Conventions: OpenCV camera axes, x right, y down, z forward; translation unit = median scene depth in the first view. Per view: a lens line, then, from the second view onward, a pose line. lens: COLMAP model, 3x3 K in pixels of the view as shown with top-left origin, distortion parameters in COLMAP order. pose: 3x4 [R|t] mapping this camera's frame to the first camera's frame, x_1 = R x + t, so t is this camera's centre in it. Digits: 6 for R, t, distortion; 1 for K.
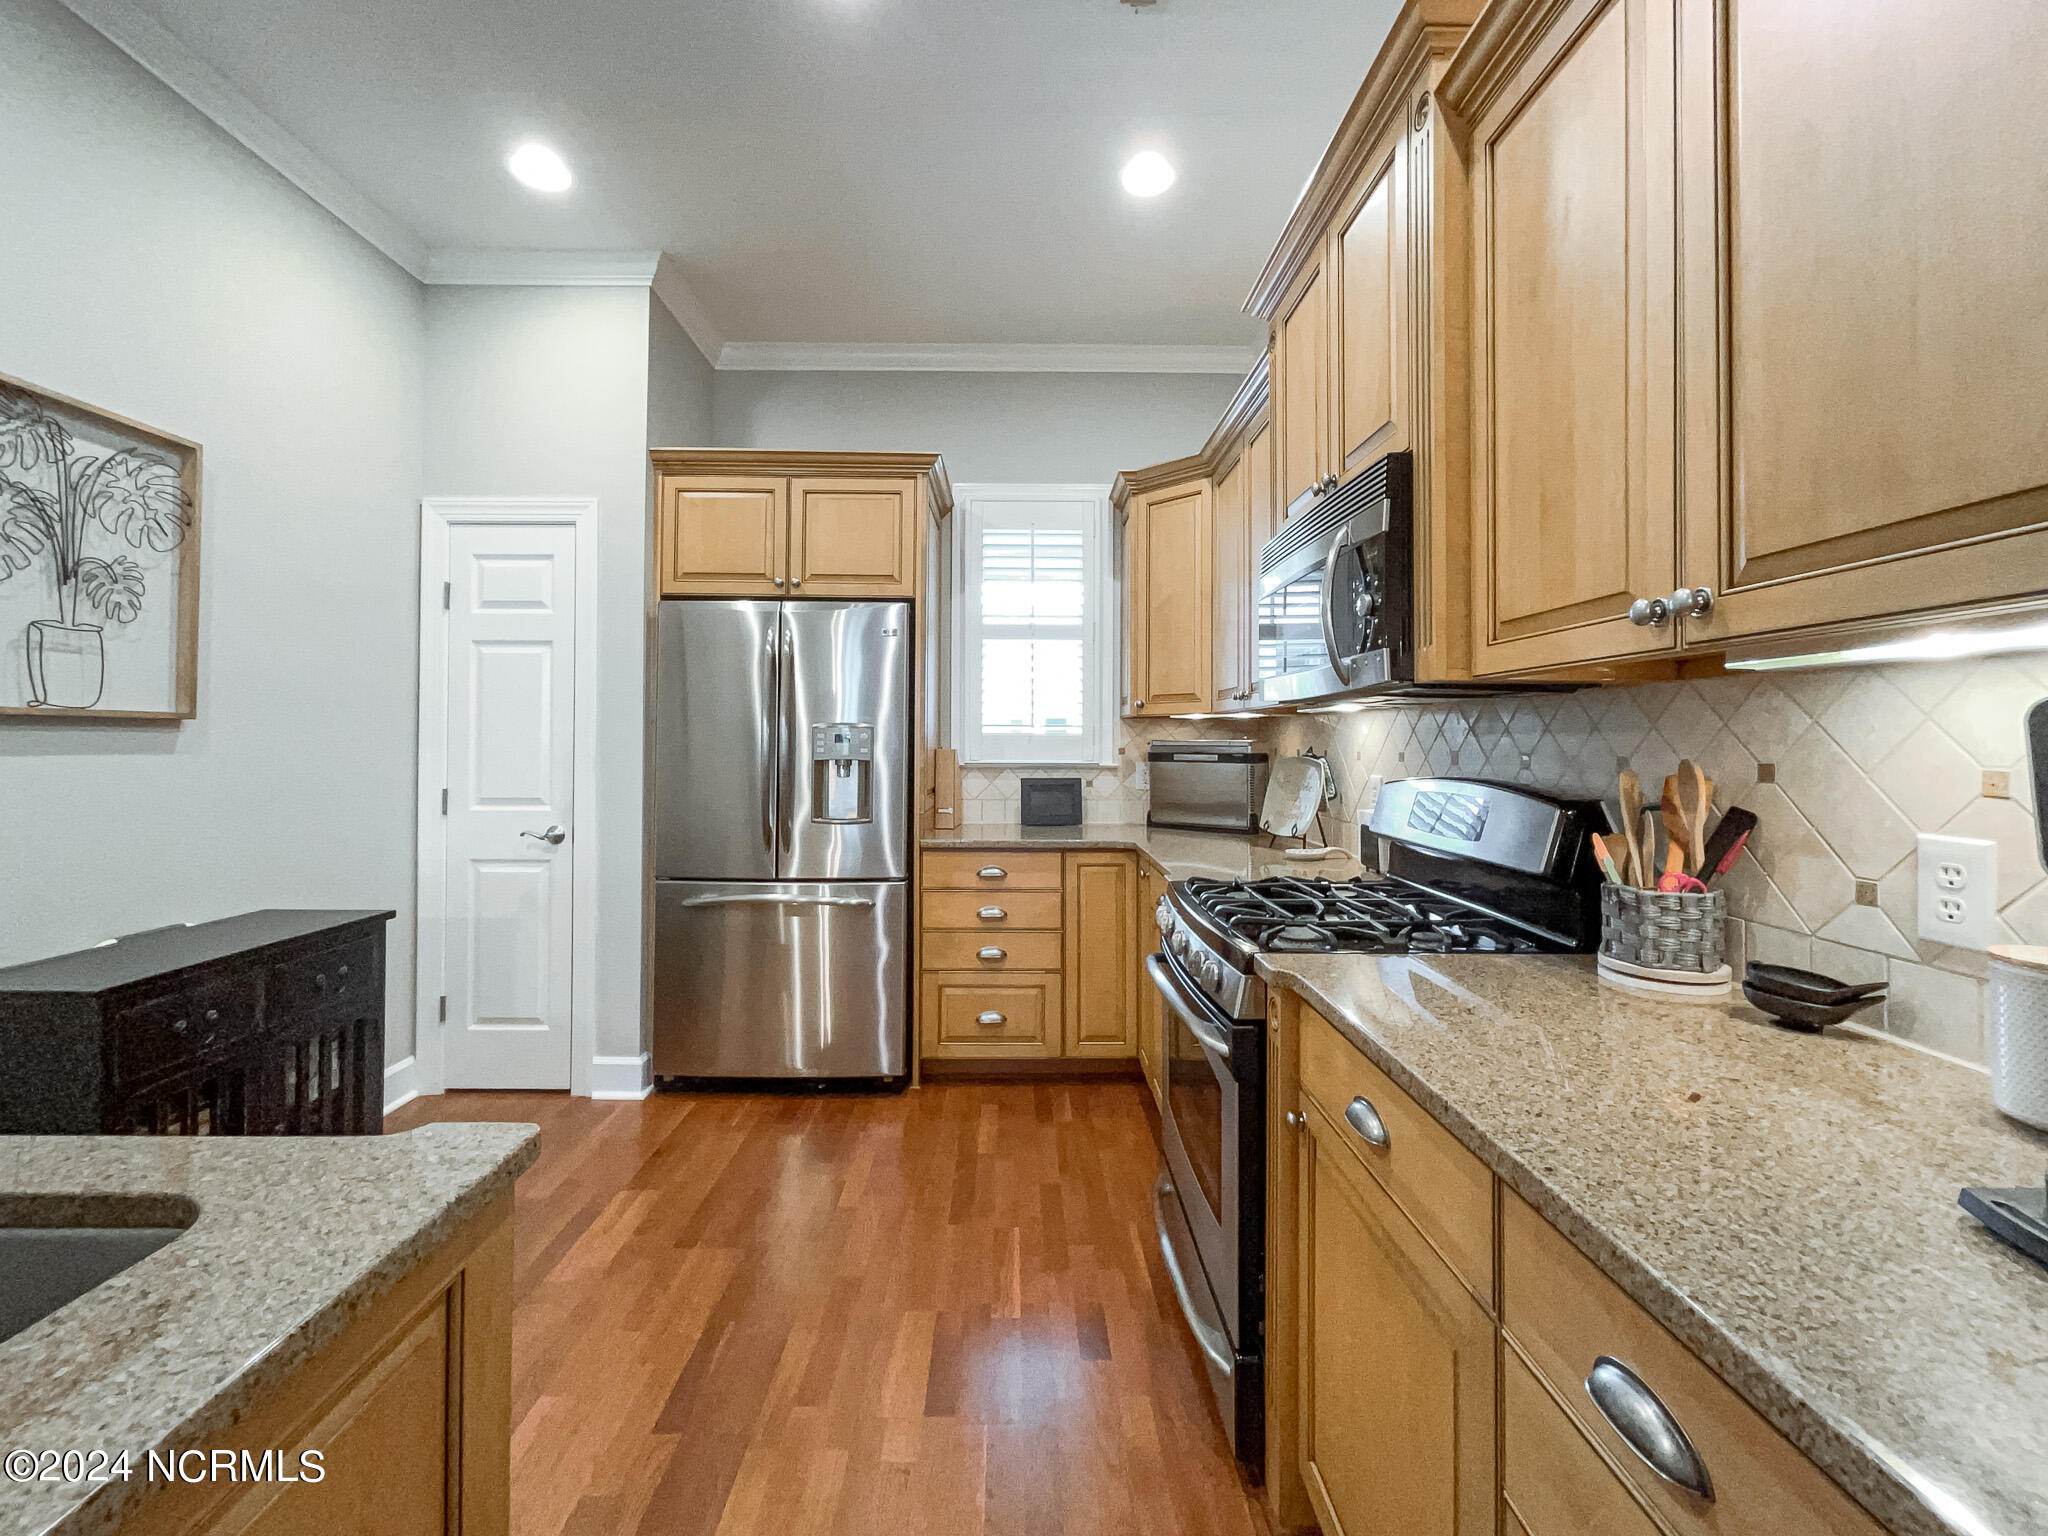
lens RADIAL K [[850.1, 0, 1022.9], [0, 850.1, 732.9], [0, 0, 1]] dist [-0.000575, 0.001094]
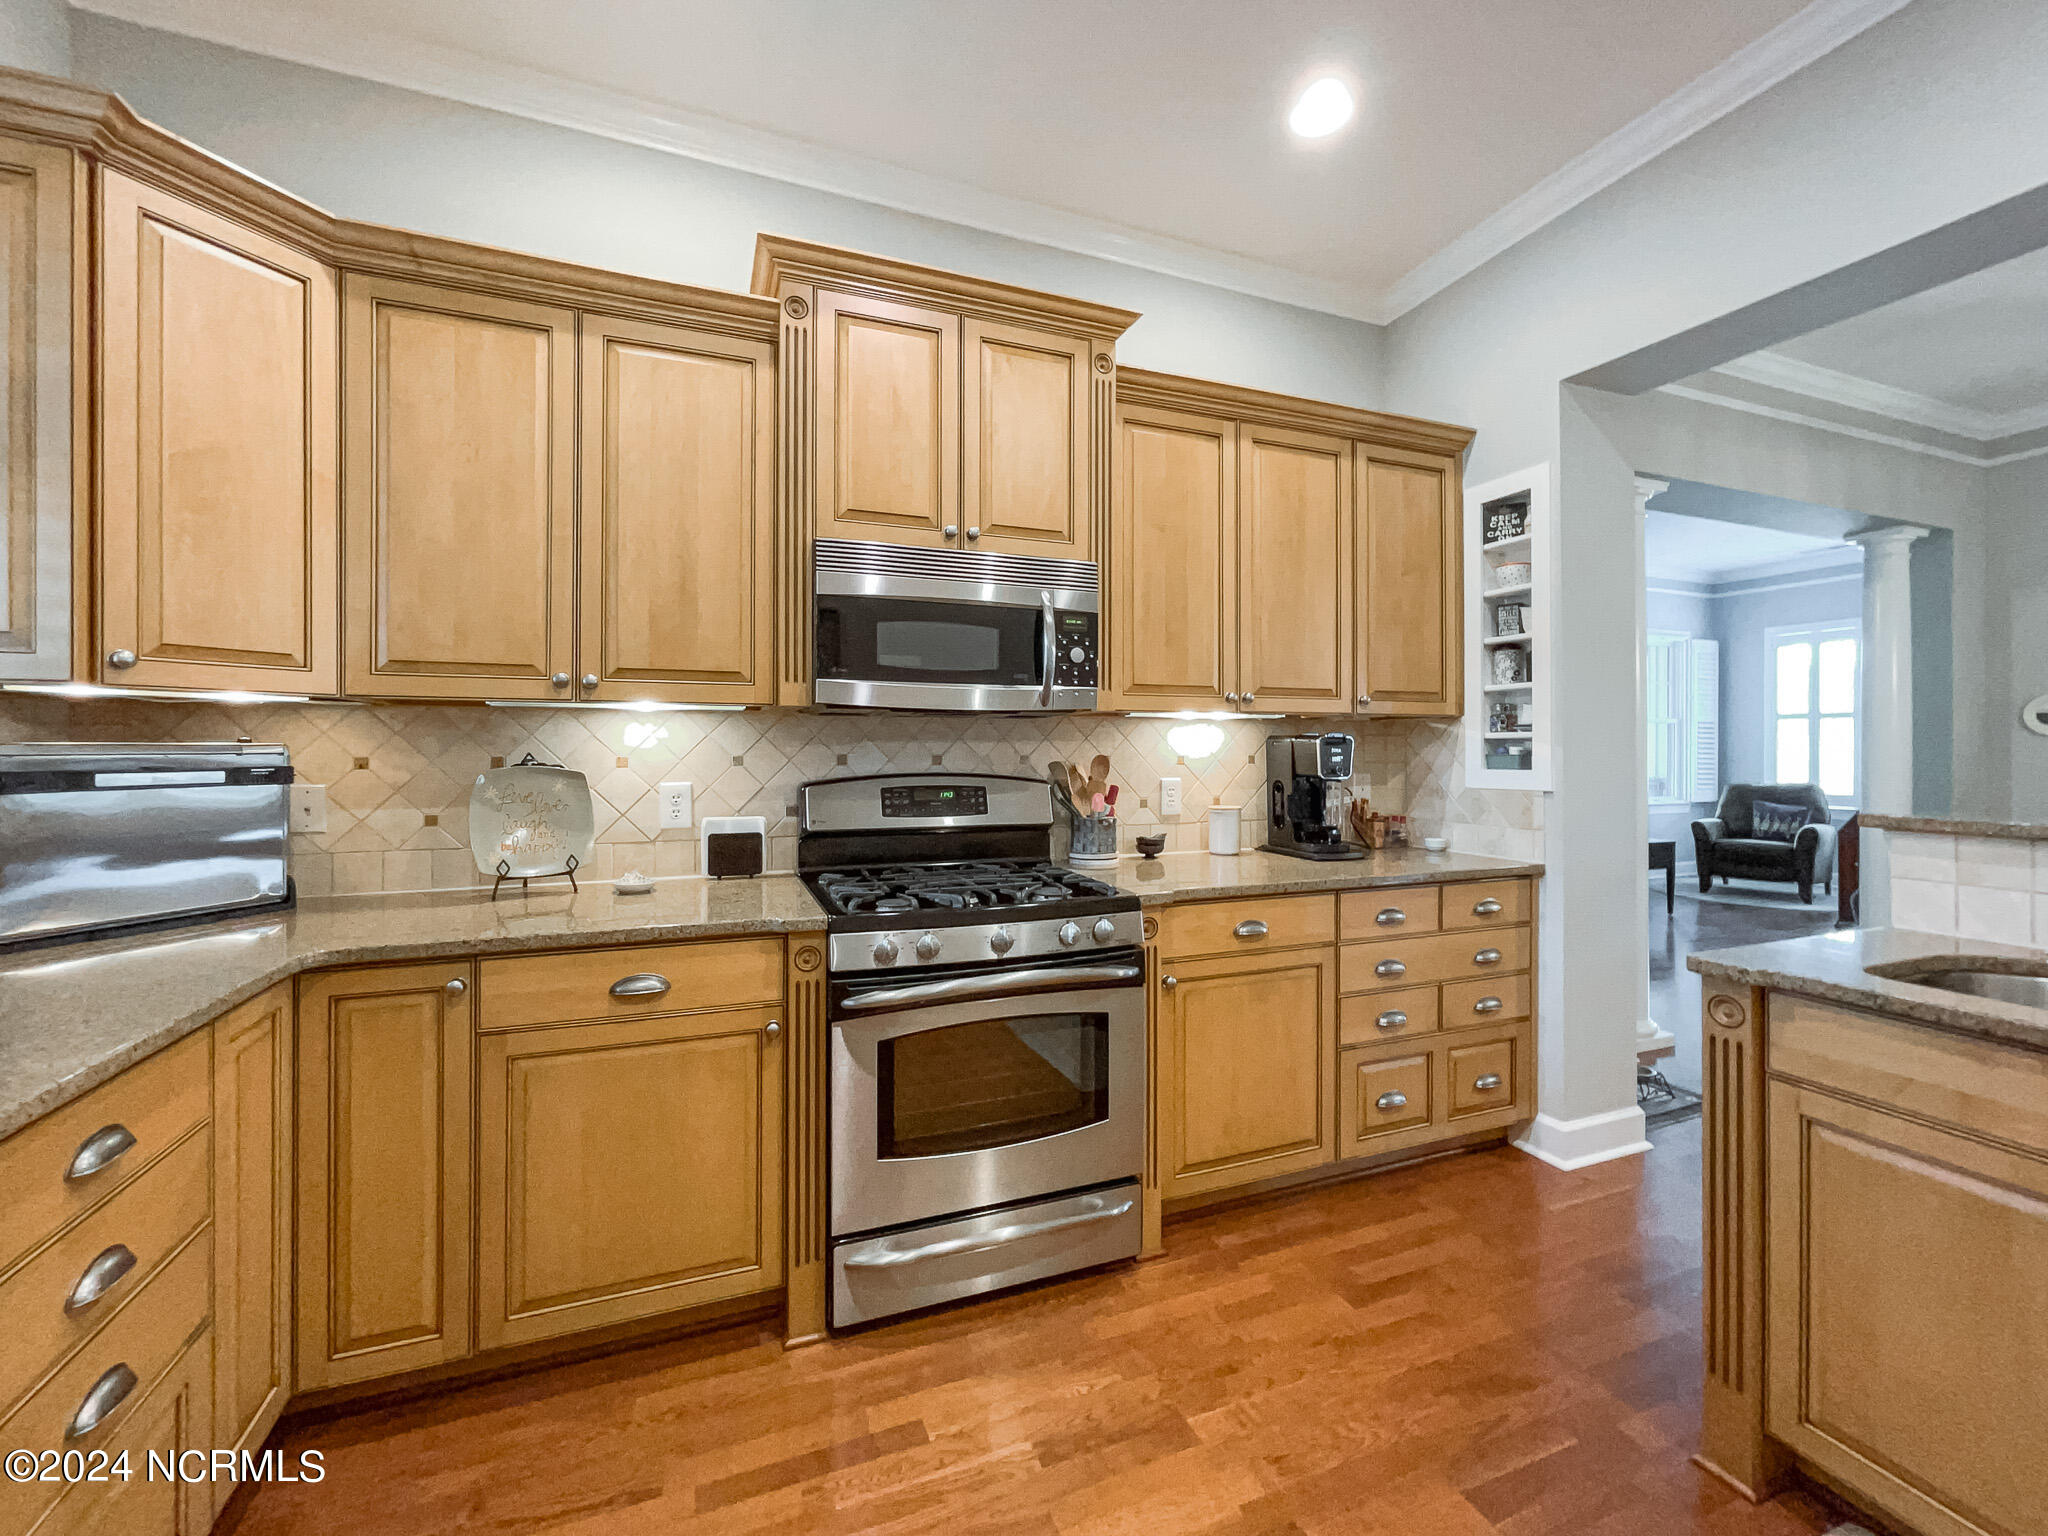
lens RADIAL K [[850.1, 0, 1023.8], [0, 850.1, 751.2], [0, 0, 1]] dist [-0.000575, 0.001094]
pose [[-0.356112, -0.009697, 0.934393, -0.476880], [-0.012235, 0.999909, 0.005713, 0.005032], [-0.934363, -0.009398, -0.356198, 0.805199]]
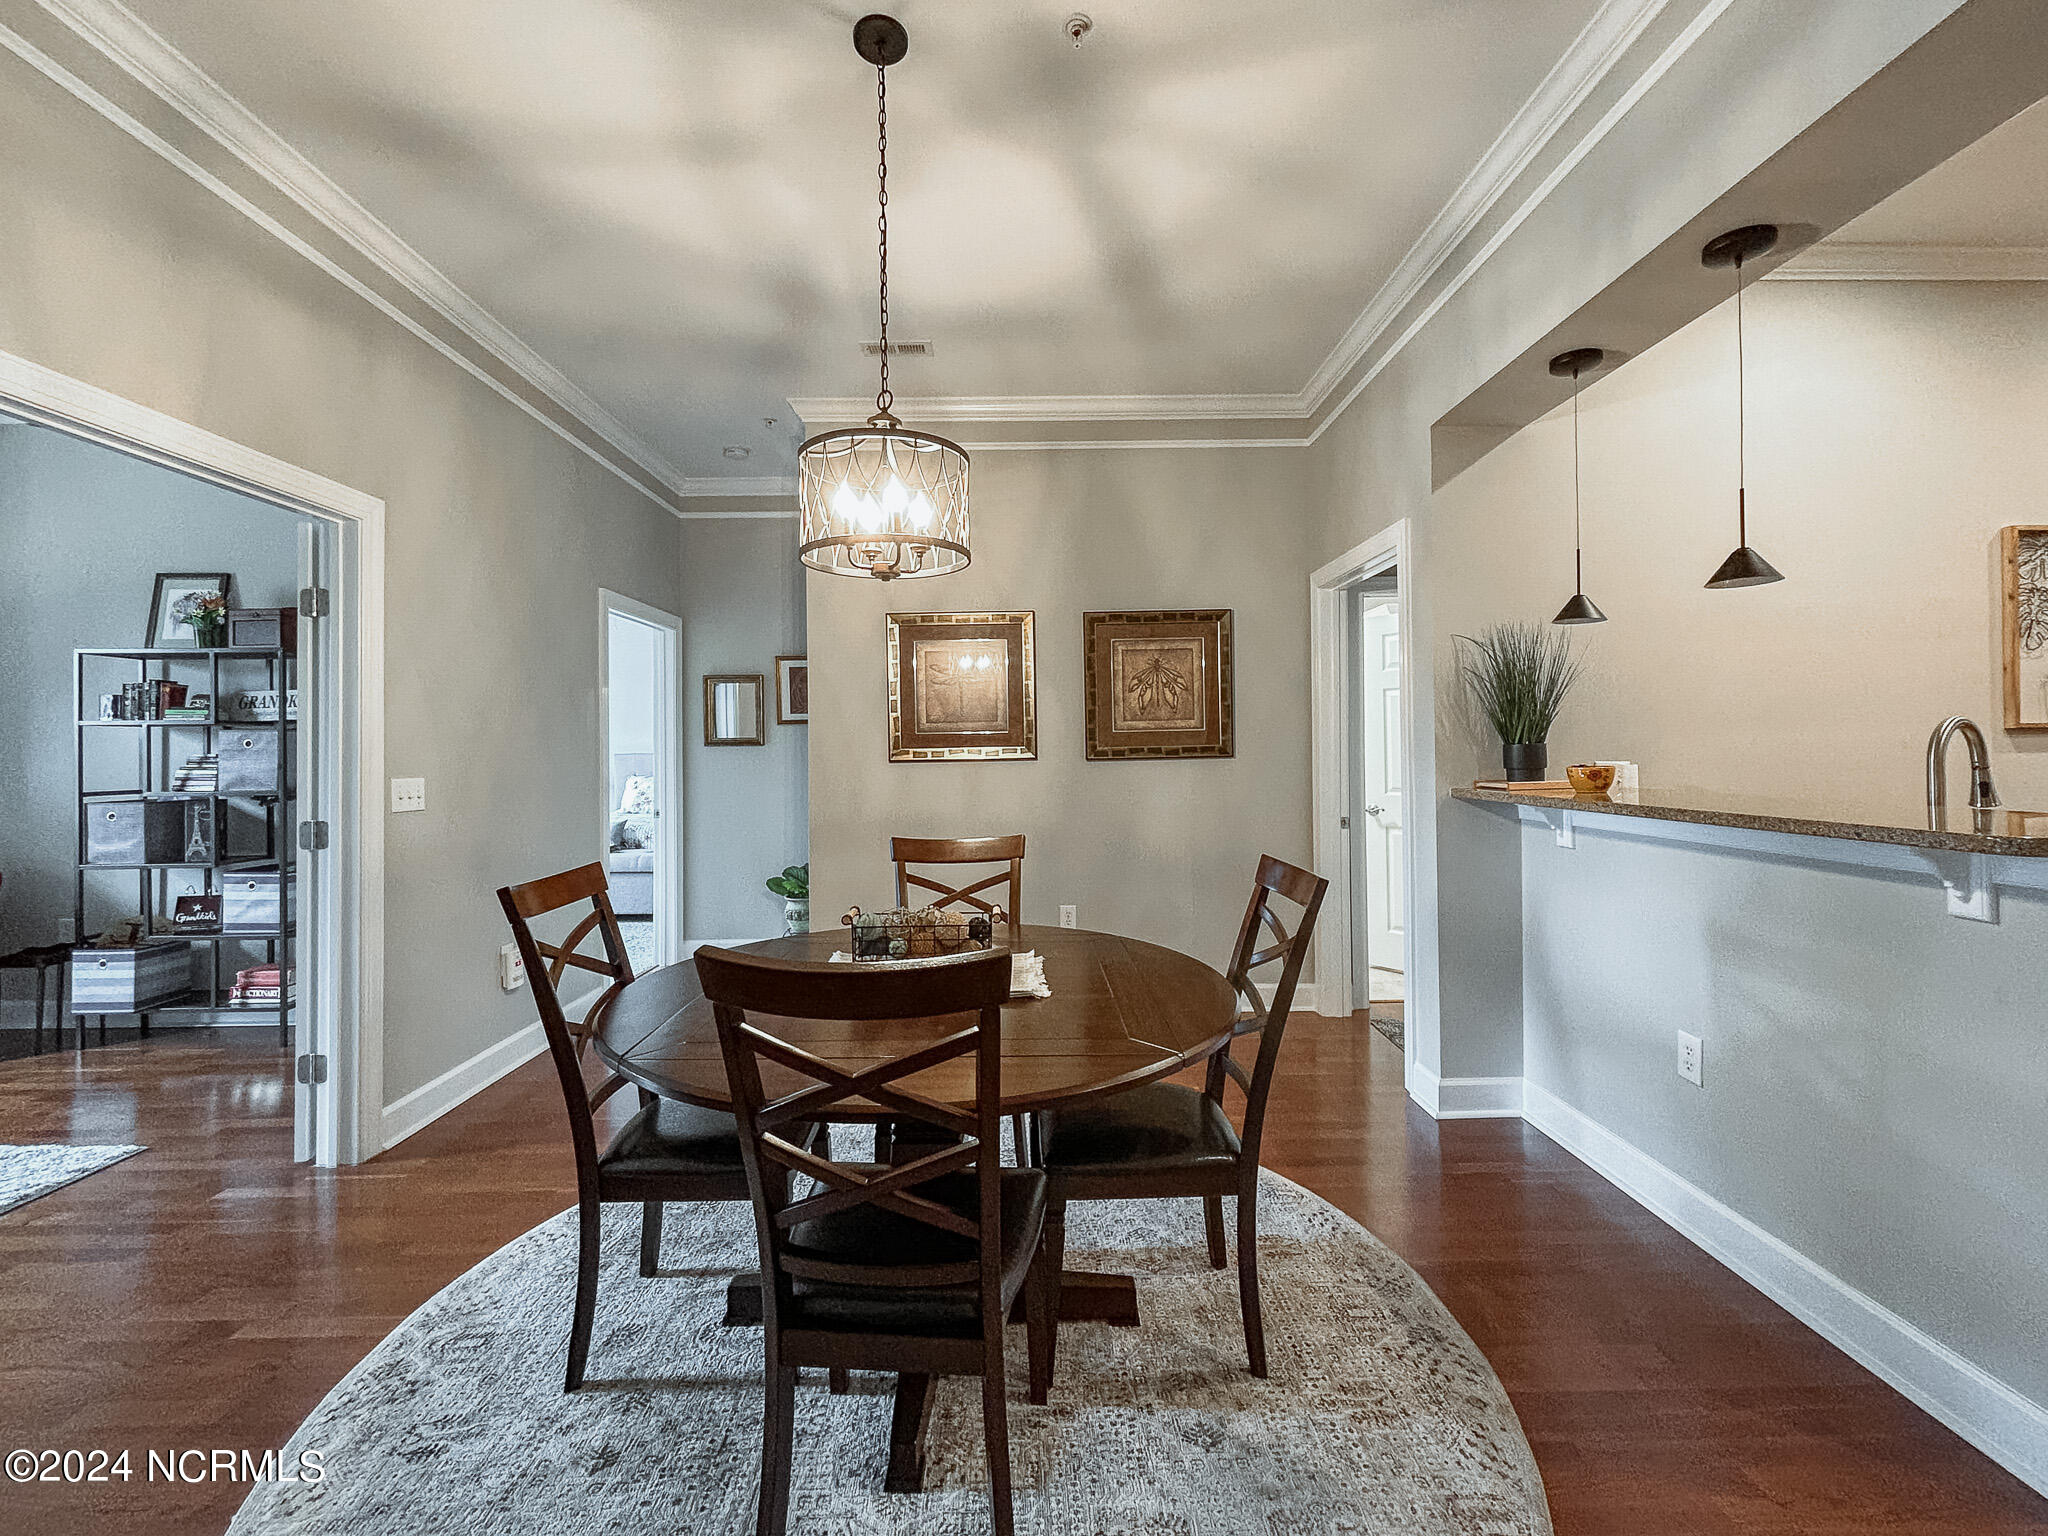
lens RADIAL K [[864.1, 0, 1023.1], [0, 864.1, 746.4], [0, 0, 1]] dist [-0.009053, 0.001044]
pose [[-0.004910, -0.012122, -0.999914, 0.282544], [0.019066, 0.999744, -0.012214, -0.002734], [0.999806, -0.019124, -0.004678, -0.577649]]
